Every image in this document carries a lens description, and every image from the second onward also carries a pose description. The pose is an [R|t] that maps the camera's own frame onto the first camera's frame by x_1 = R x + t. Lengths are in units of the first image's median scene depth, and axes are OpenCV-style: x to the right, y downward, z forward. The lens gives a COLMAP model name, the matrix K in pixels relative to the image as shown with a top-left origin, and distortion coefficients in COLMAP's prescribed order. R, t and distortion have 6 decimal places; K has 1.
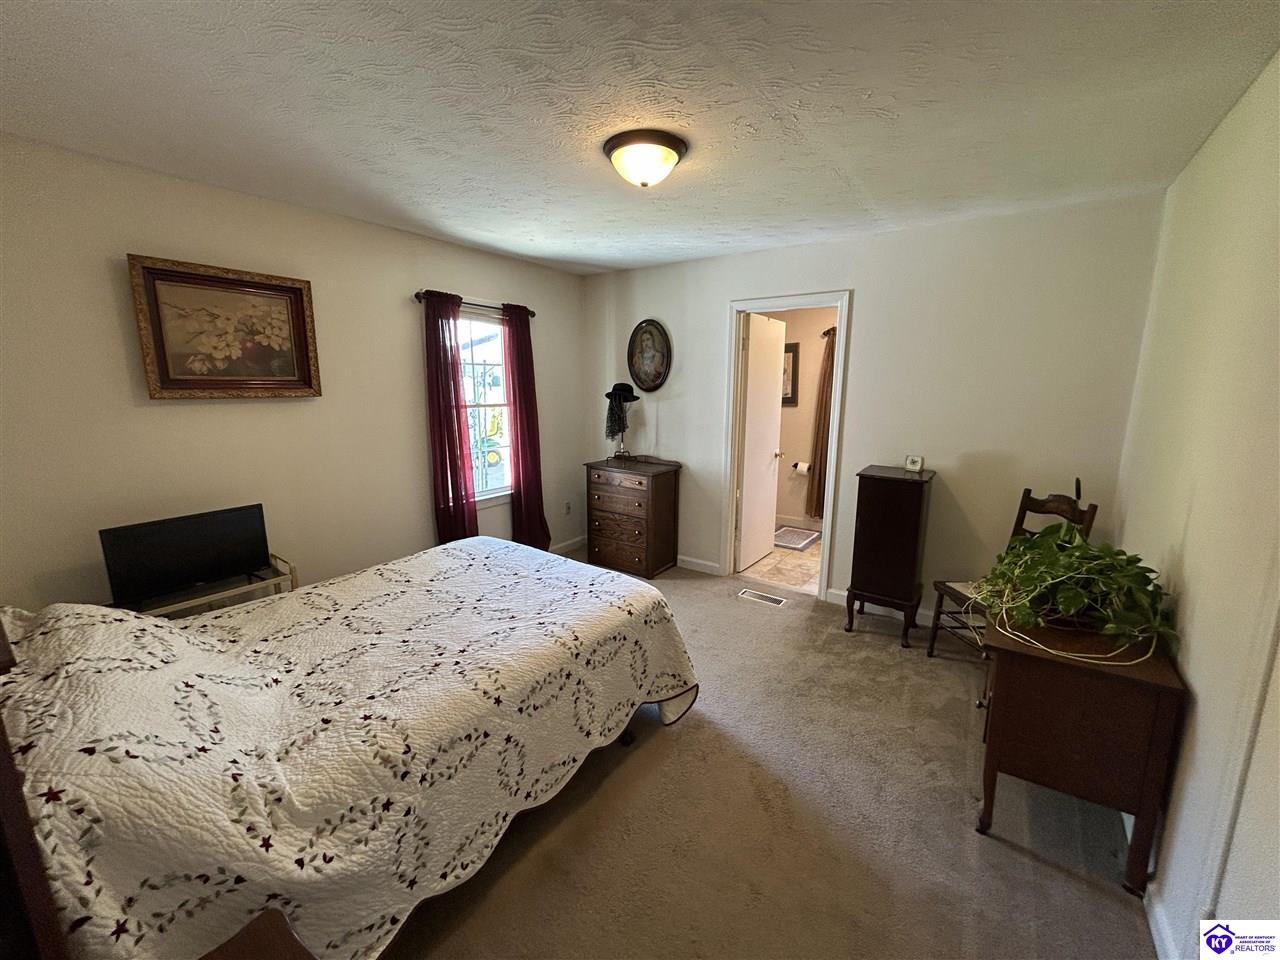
lens RADIAL K [[511.4, 0, 643.2], [0, 511.4, 474.9], [0, 0, 1]] dist [-0.009897, 0.000384]
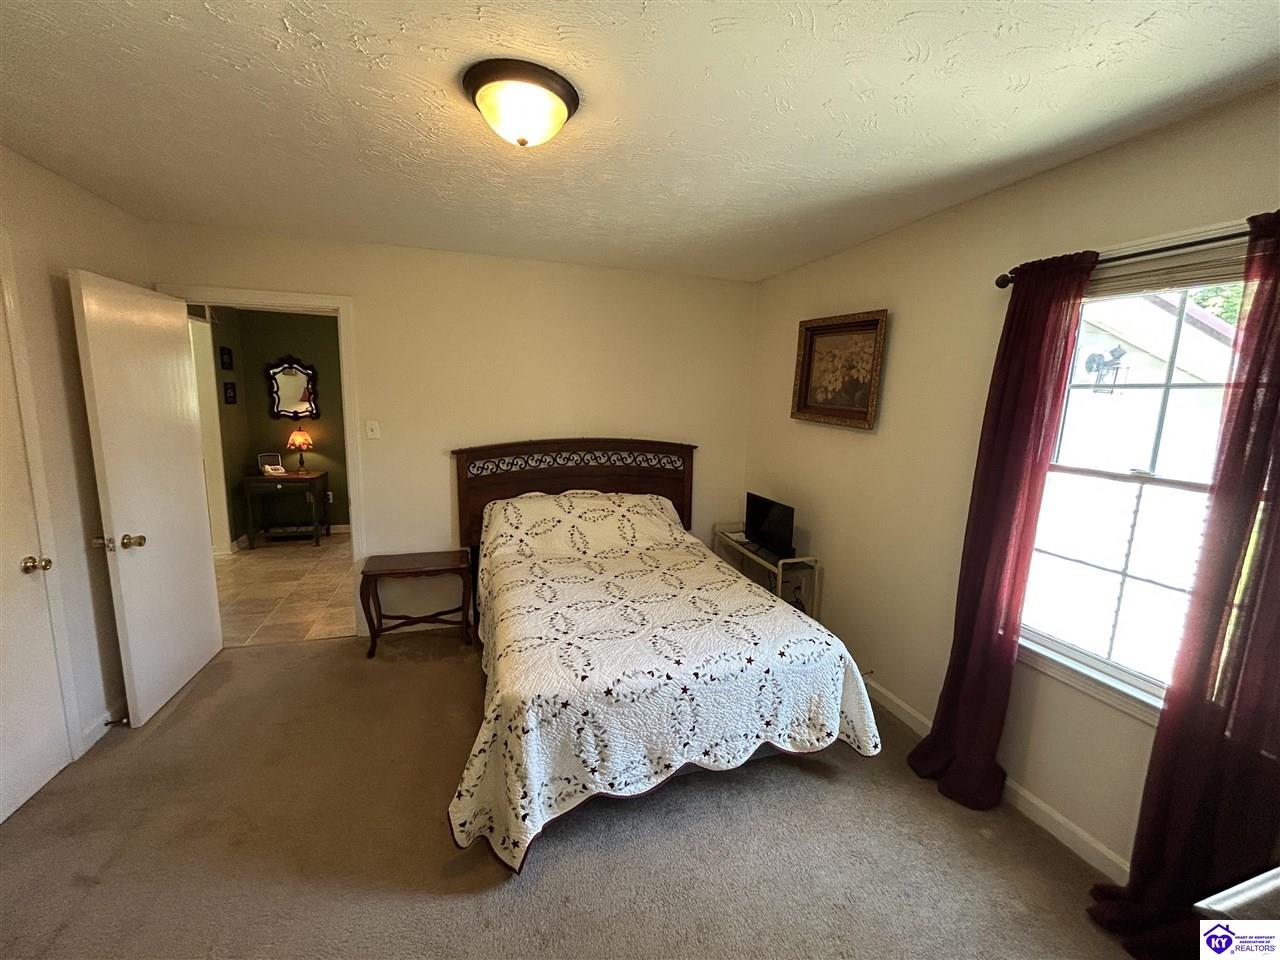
lens RADIAL K [[511.4, 0, 643.2], [0, 511.4, 474.9], [0, 0, 1]] dist [-0.009897, 0.000384]
pose [[-0.573023, 0.119751, -0.810743, 0.451872], [-0.184653, 0.944964, 0.270087, -0.285415], [0.798466, 0.304472, -0.519373, 1.336787]]
